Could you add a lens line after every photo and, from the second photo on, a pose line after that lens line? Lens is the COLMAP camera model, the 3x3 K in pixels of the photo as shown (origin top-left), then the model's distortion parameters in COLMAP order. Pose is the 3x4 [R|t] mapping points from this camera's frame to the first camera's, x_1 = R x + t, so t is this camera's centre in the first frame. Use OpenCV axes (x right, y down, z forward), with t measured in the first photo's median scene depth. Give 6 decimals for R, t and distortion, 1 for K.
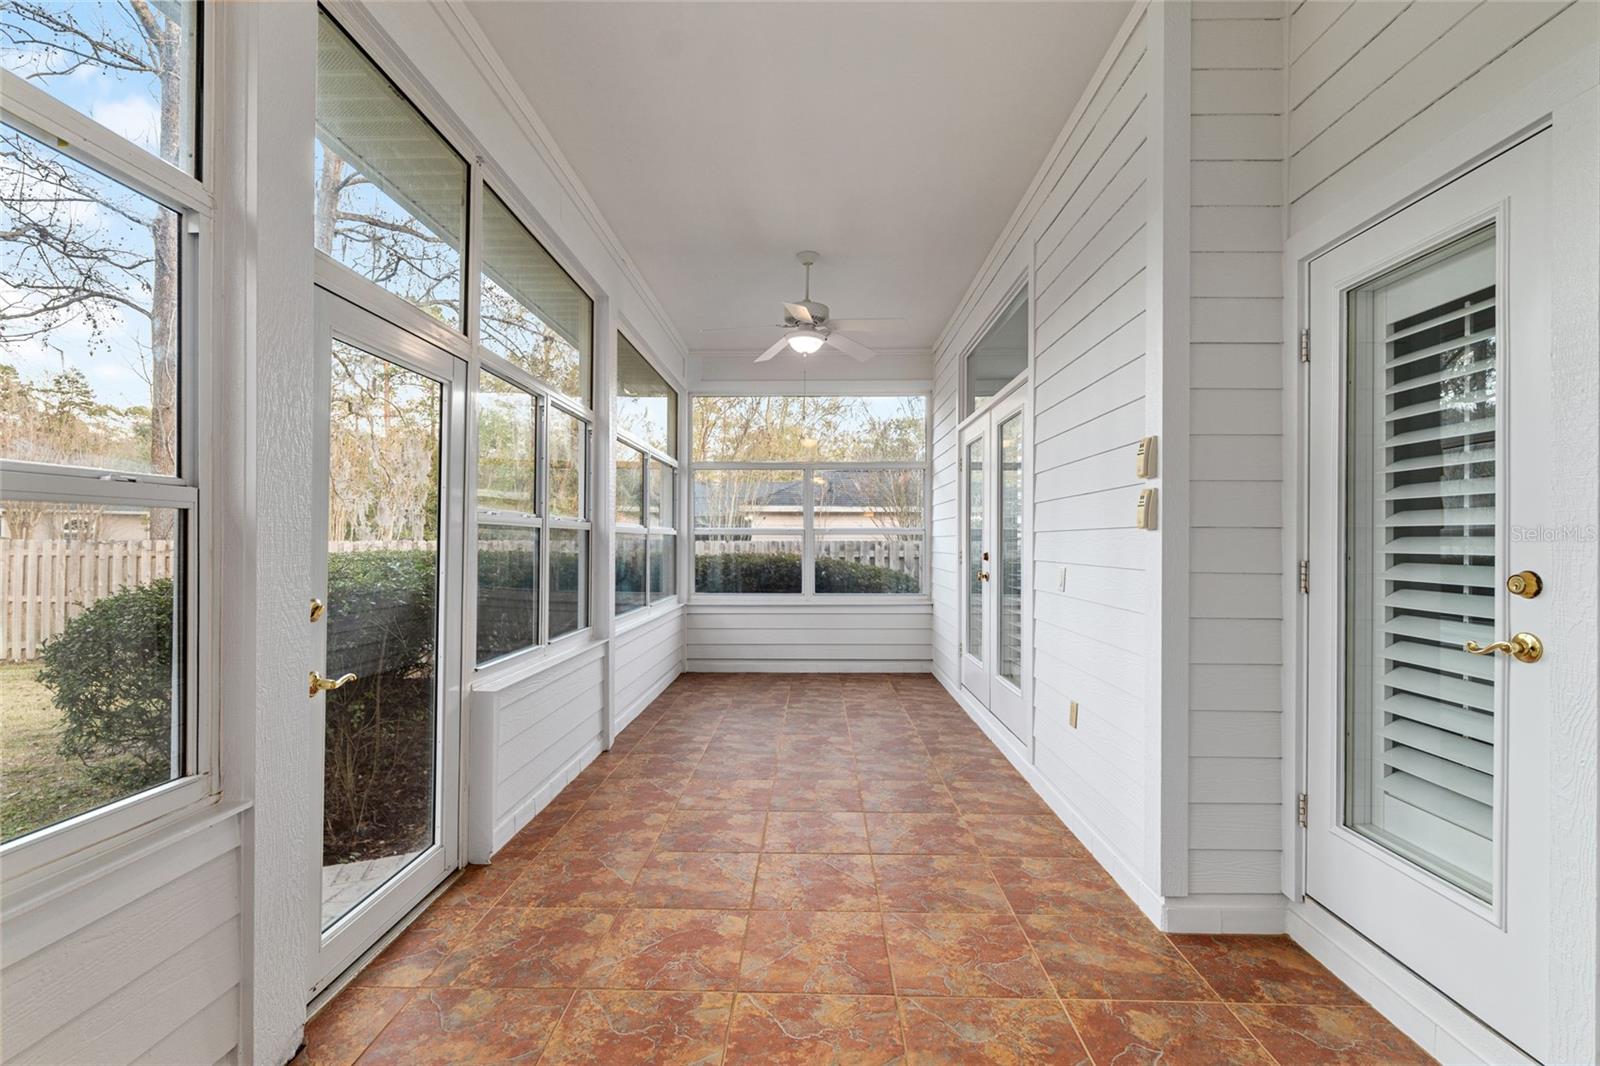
lens RADIAL K [[690.5, 0, 806.2], [0, 690.5, 537.6], [0, 0, 1]] dist [-0.002220, -0.000040]
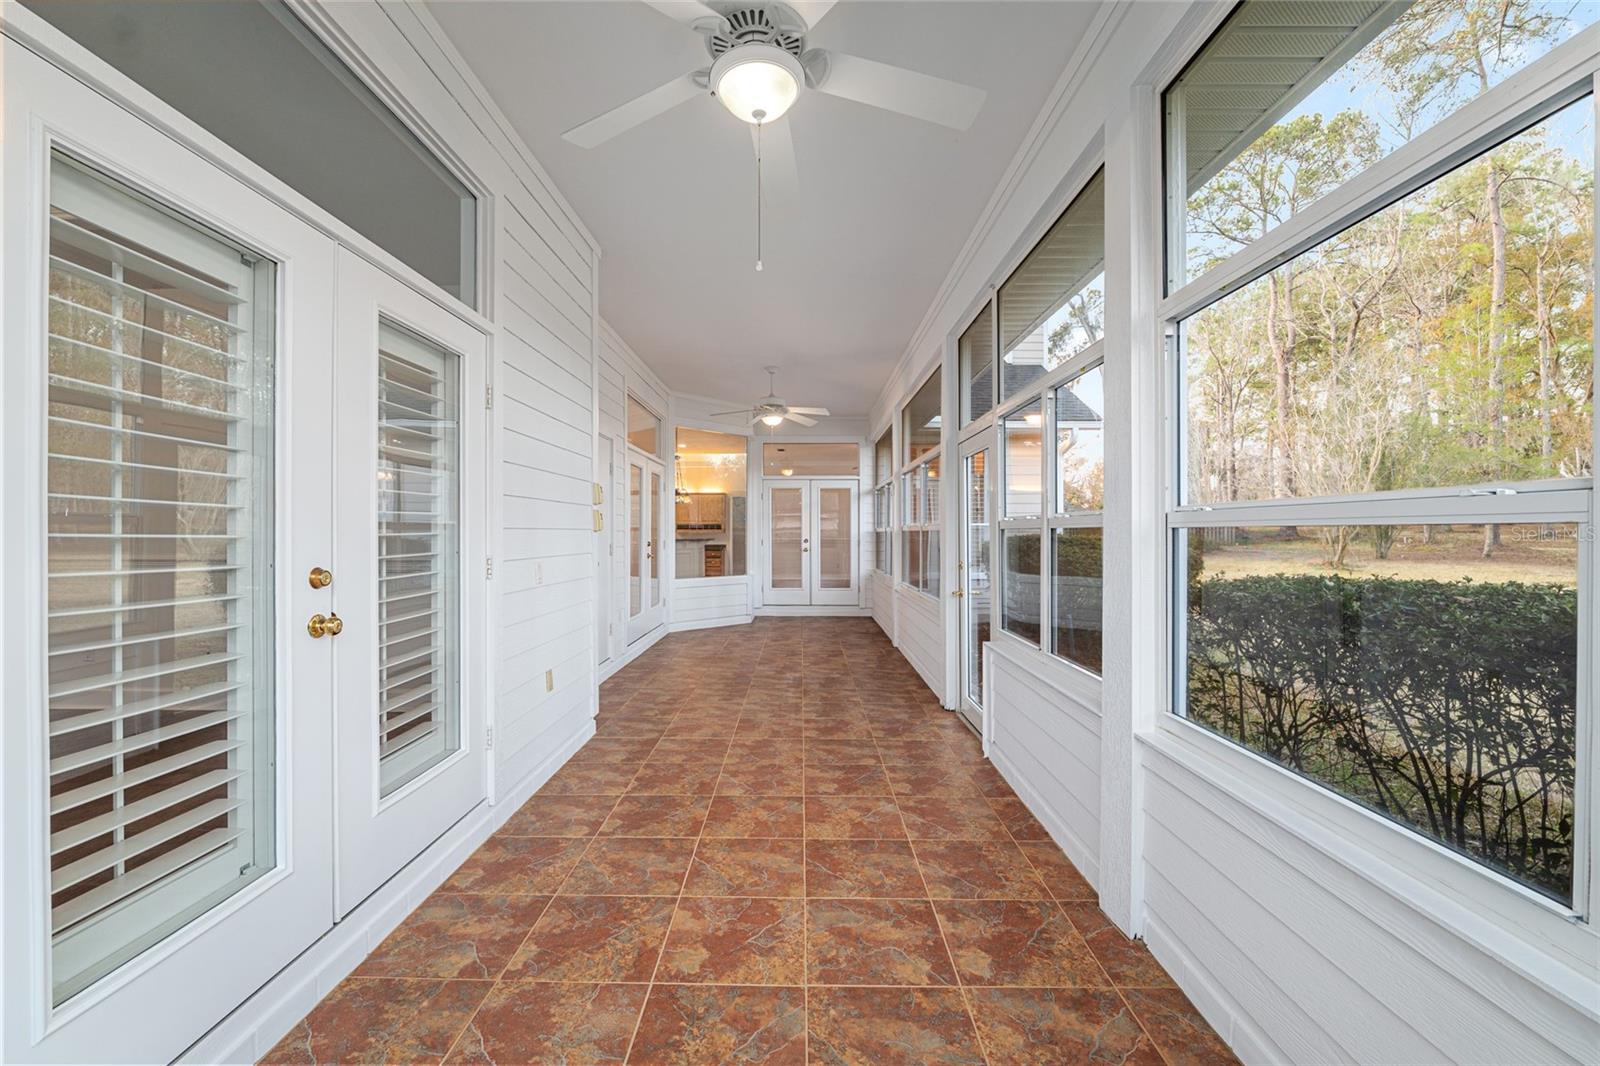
lens RADIAL K [[671.7, 0, 801.3], [0, 671.7, 534.2], [0, 0, 1]] dist [-0.002093, -0.000116]
pose [[-0.999872, -0.008296, -0.013667, -0.032895], [-0.008257, 0.999962, -0.002857, -0.001377], [0.013690, -0.002744, -0.999903, 1.953608]]
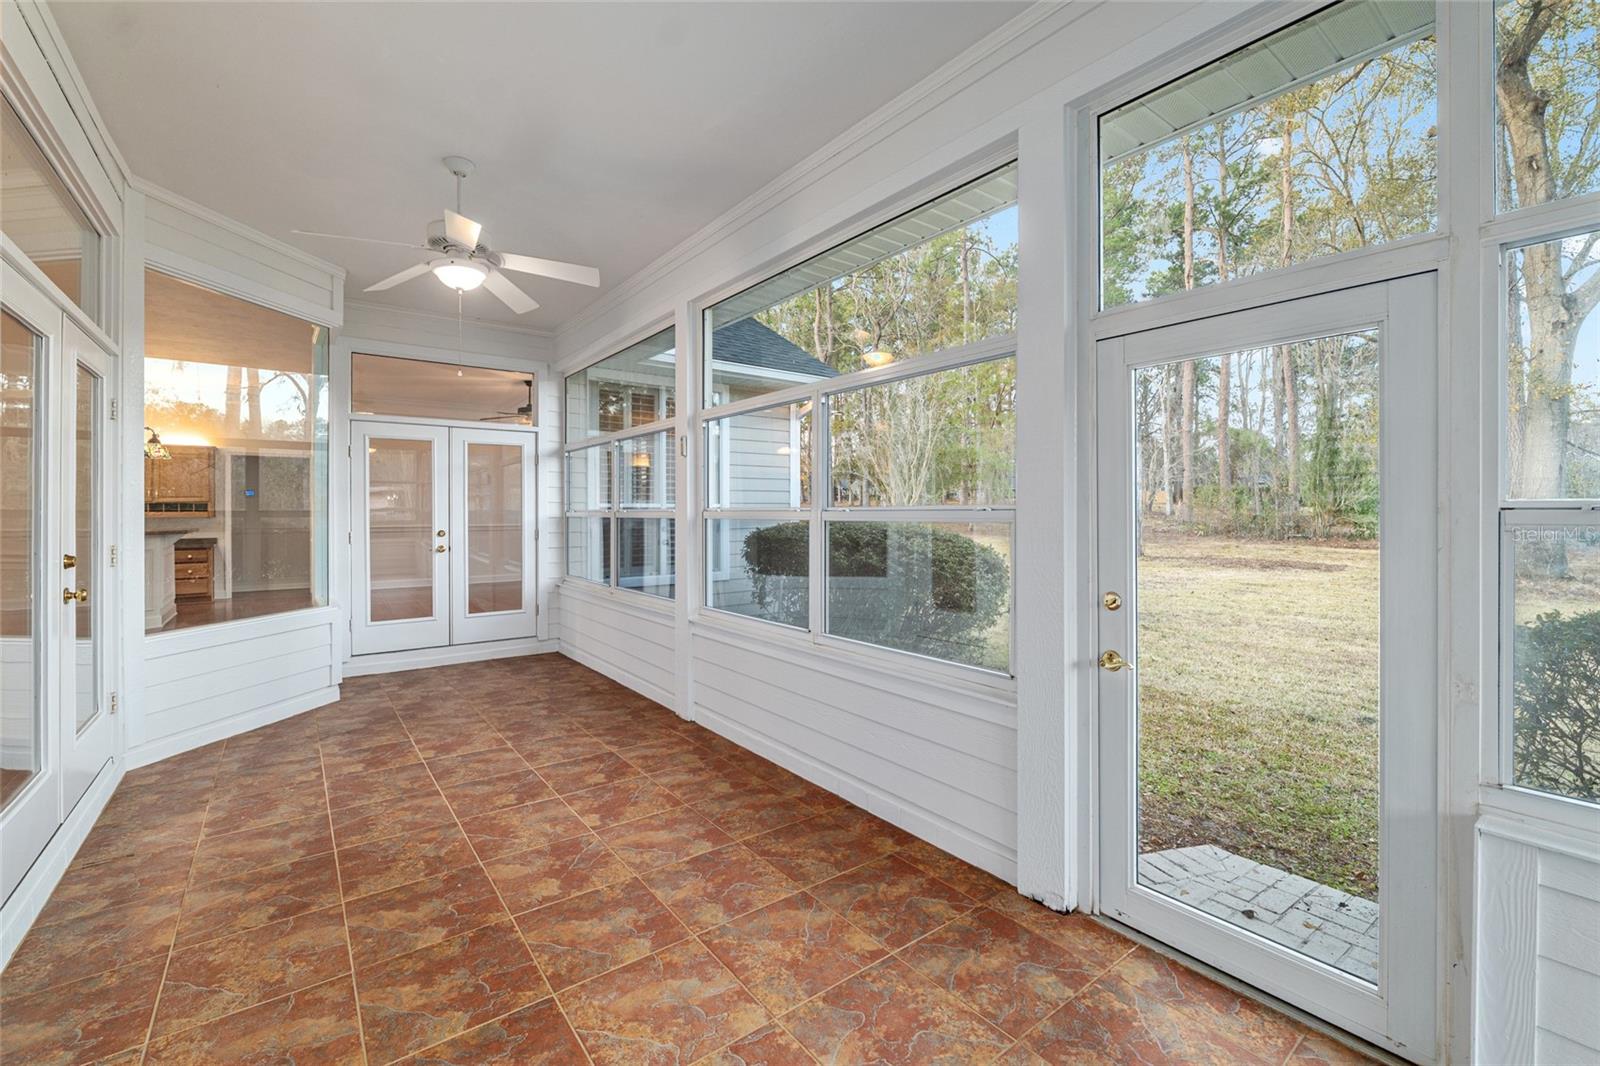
lens RADIAL K [[671.7, 0, 794.0], [0, 671.7, 509.6], [0, 0, 1]] dist [-0.002093, -0.000116]
pose [[-0.782291, -0.014374, -0.622747, 0.261023], [-0.006108, 0.999863, -0.015406, -0.019574], [0.622883, -0.008248, -0.782271, 0.856661]]
